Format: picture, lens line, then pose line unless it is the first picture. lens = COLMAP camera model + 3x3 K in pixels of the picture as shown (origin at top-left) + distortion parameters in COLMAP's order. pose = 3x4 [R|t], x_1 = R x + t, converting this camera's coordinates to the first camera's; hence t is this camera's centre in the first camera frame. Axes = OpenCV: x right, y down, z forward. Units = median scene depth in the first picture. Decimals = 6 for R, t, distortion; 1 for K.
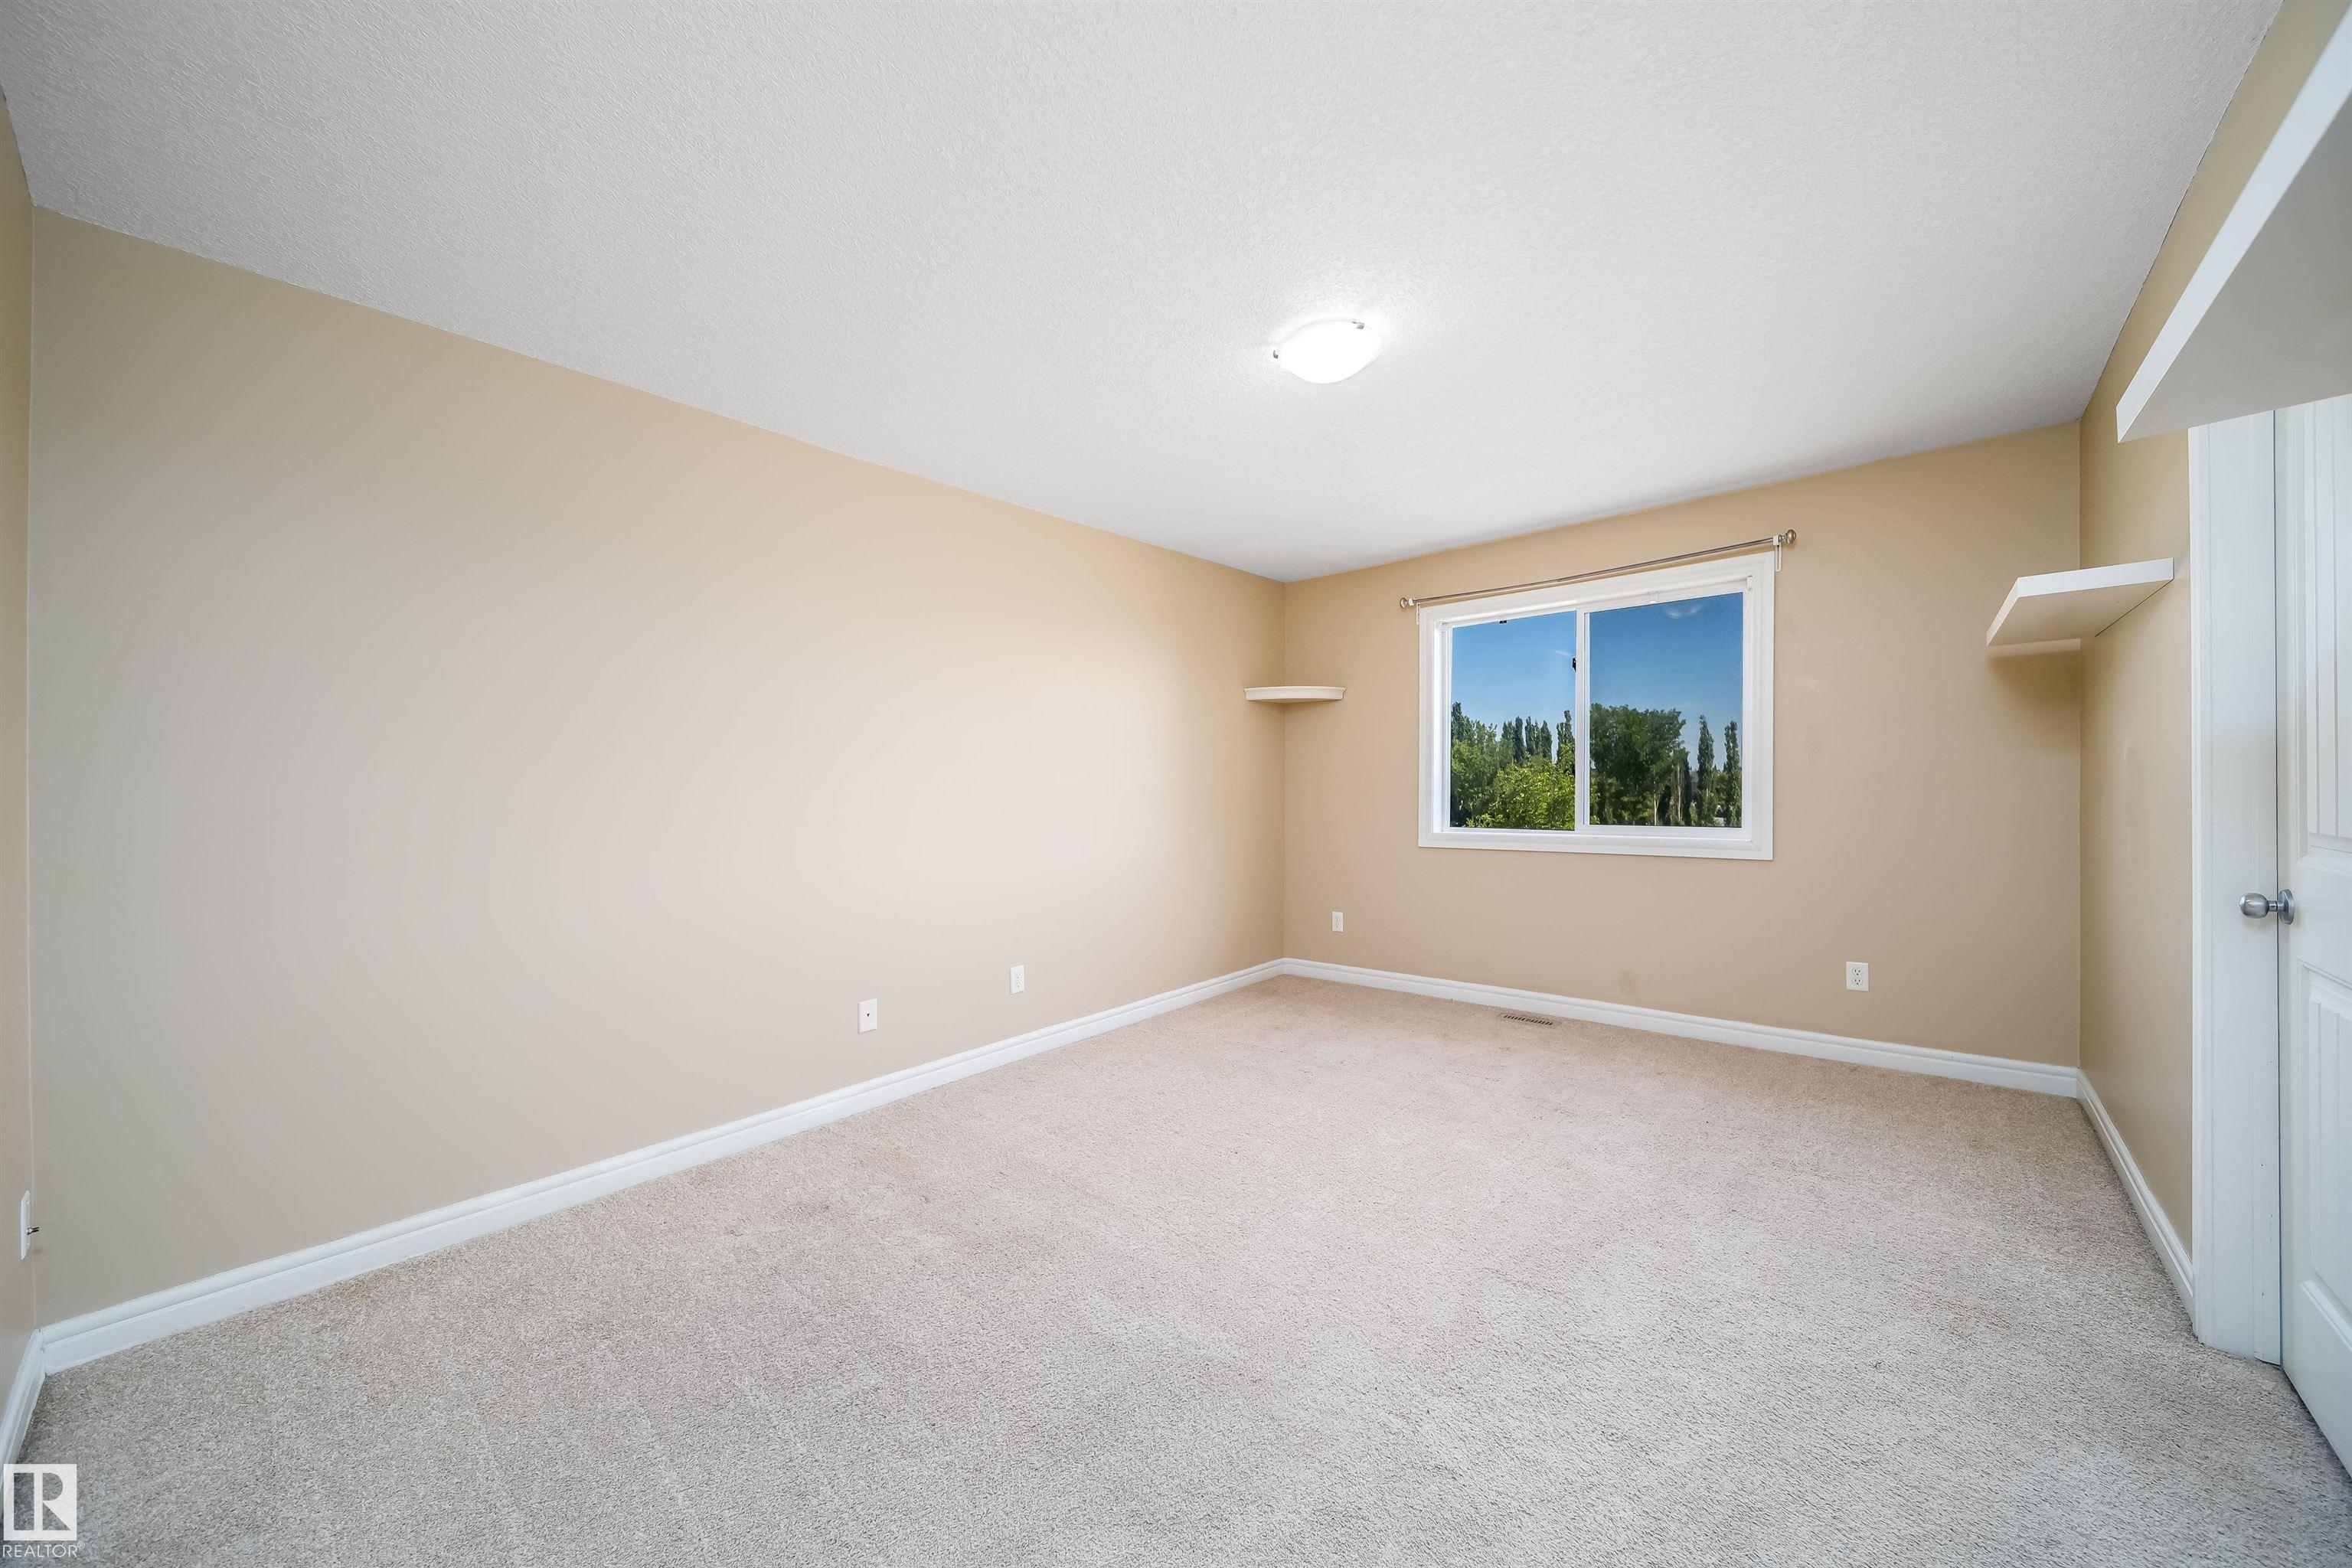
lens RADIAL K [[844.4, 0, 1179.2], [0, 844.4, 787.2], [0, 0, 1]] dist [0.000725, 0.000034]
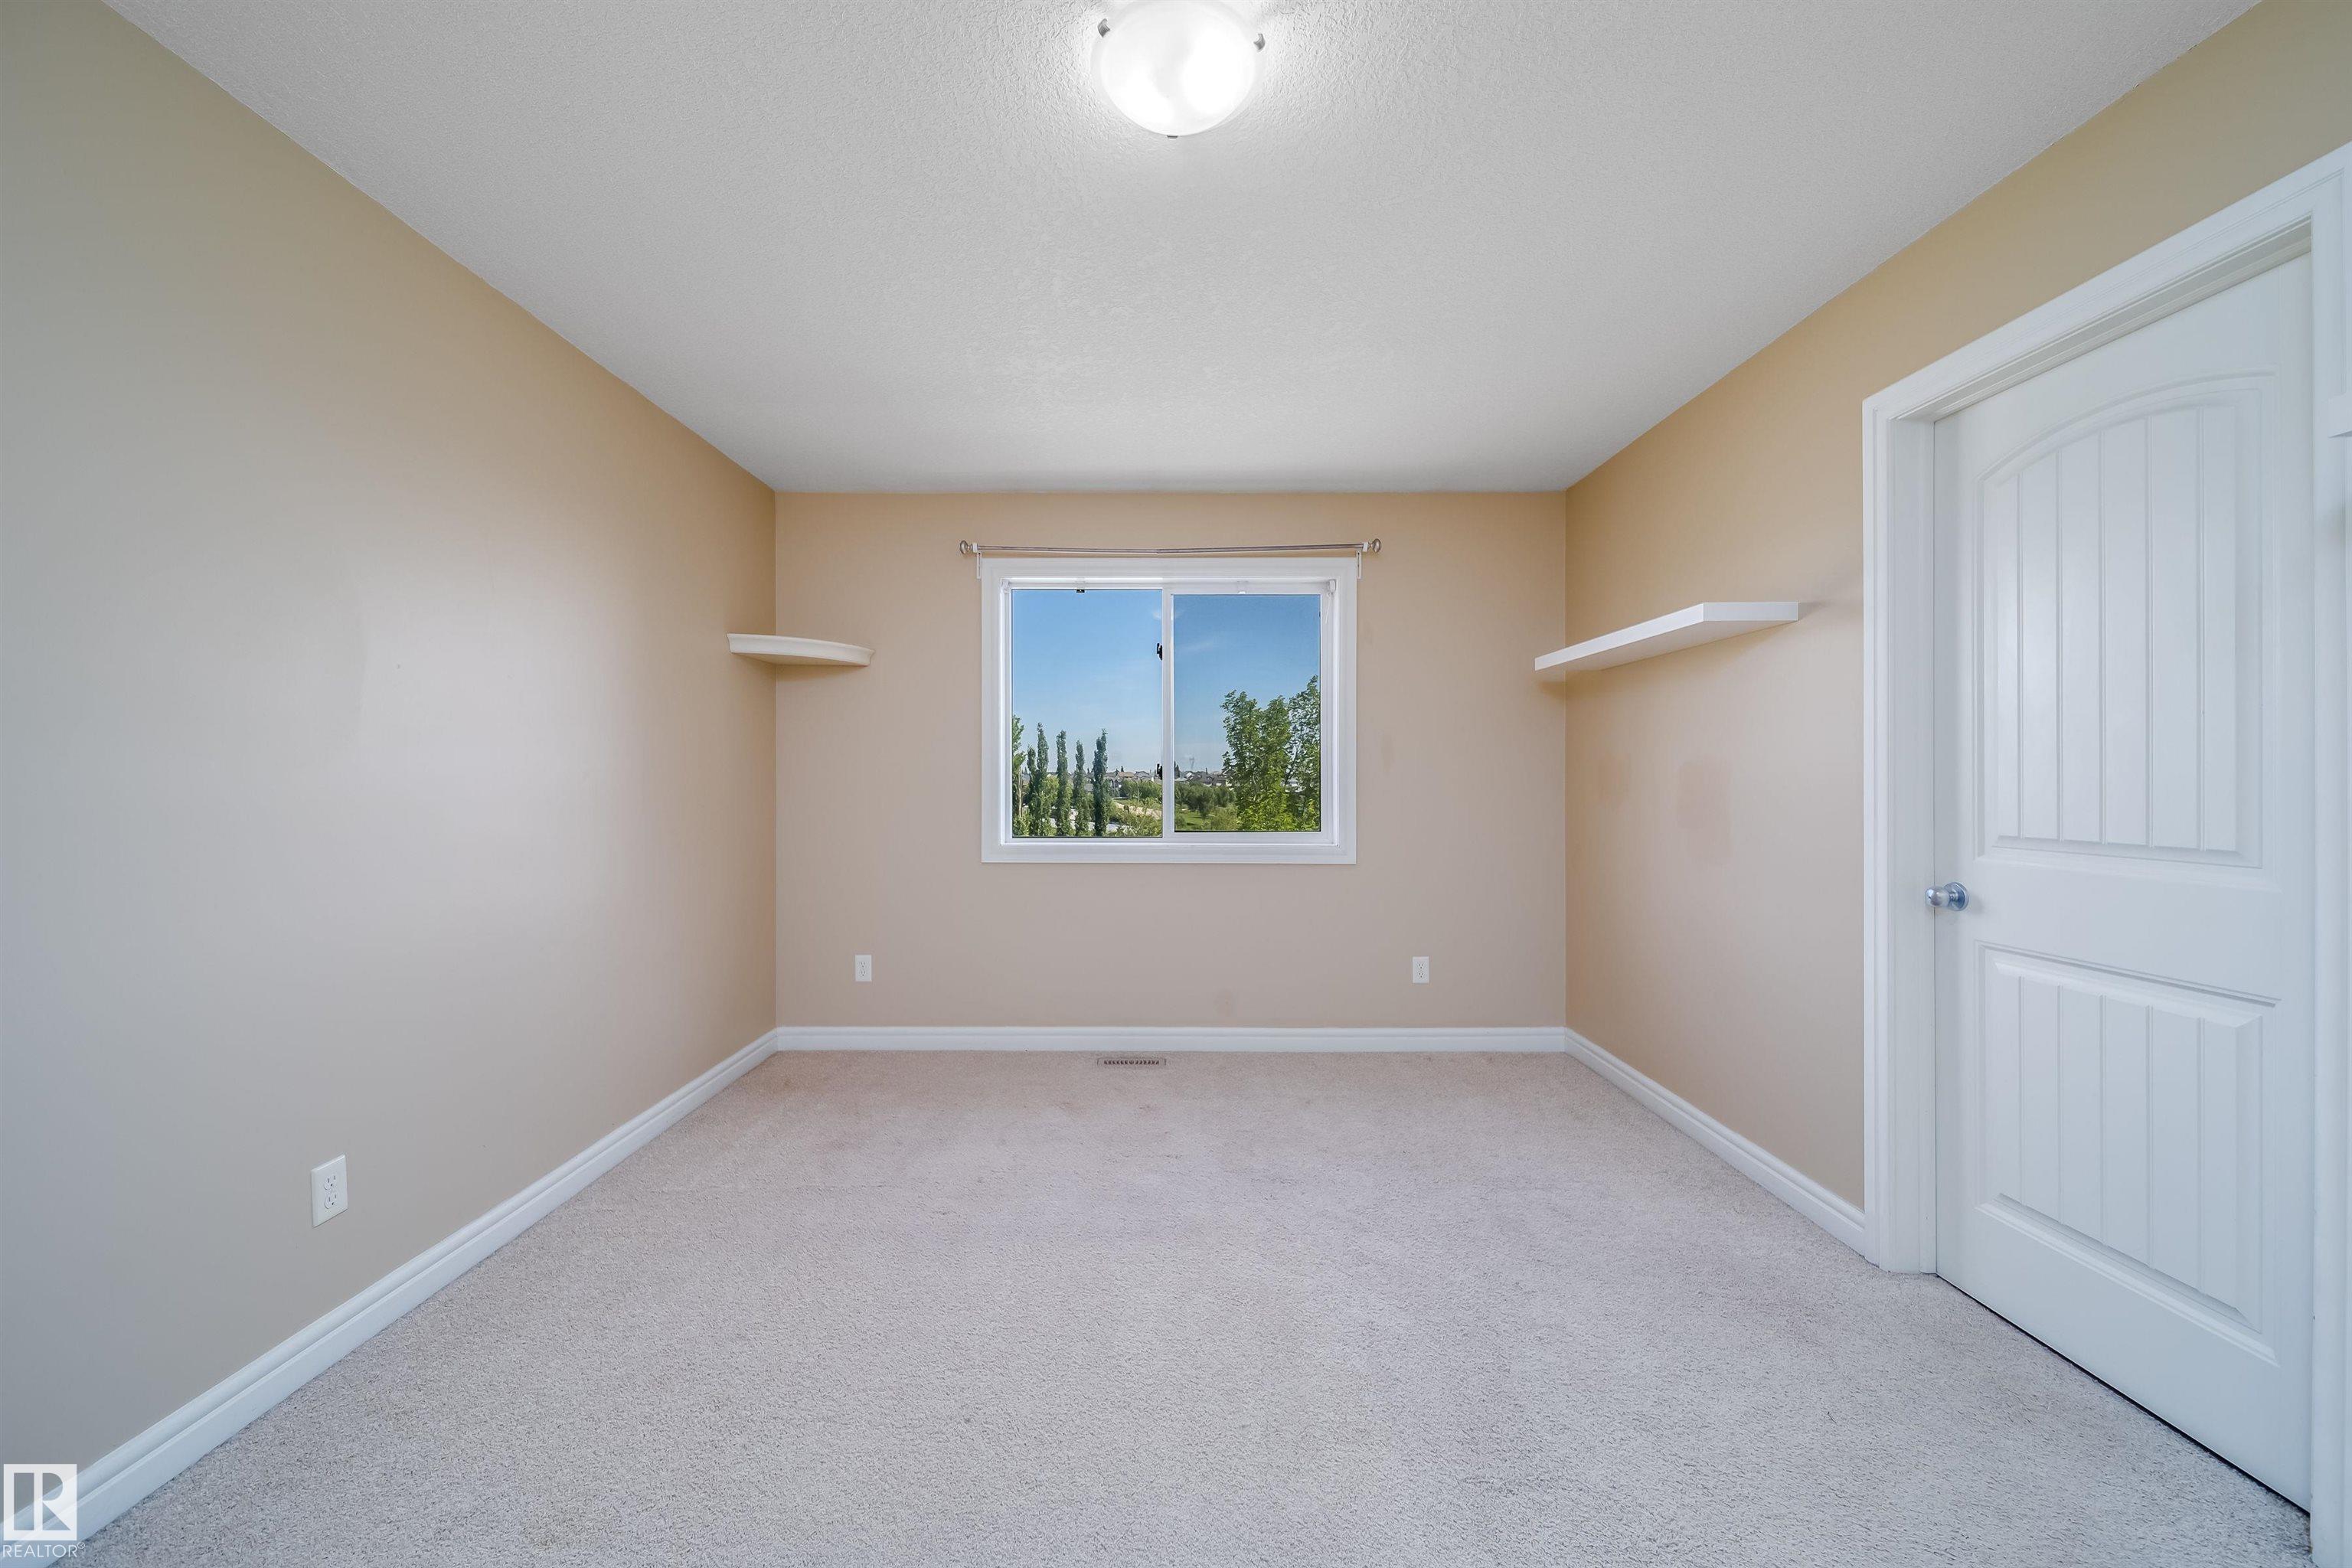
lens RADIAL K [[895.0, 0, 1169.1], [0, 895.0, 803.2], [0, 0, 1]] dist [-0.000847, -0.000018]
pose [[0.758589, 0.001200, 0.651568, -0.157910], [-0.012915, 0.999830, 0.013195, 0.002614], [-0.651441, -0.018424, 0.758476, 0.320881]]
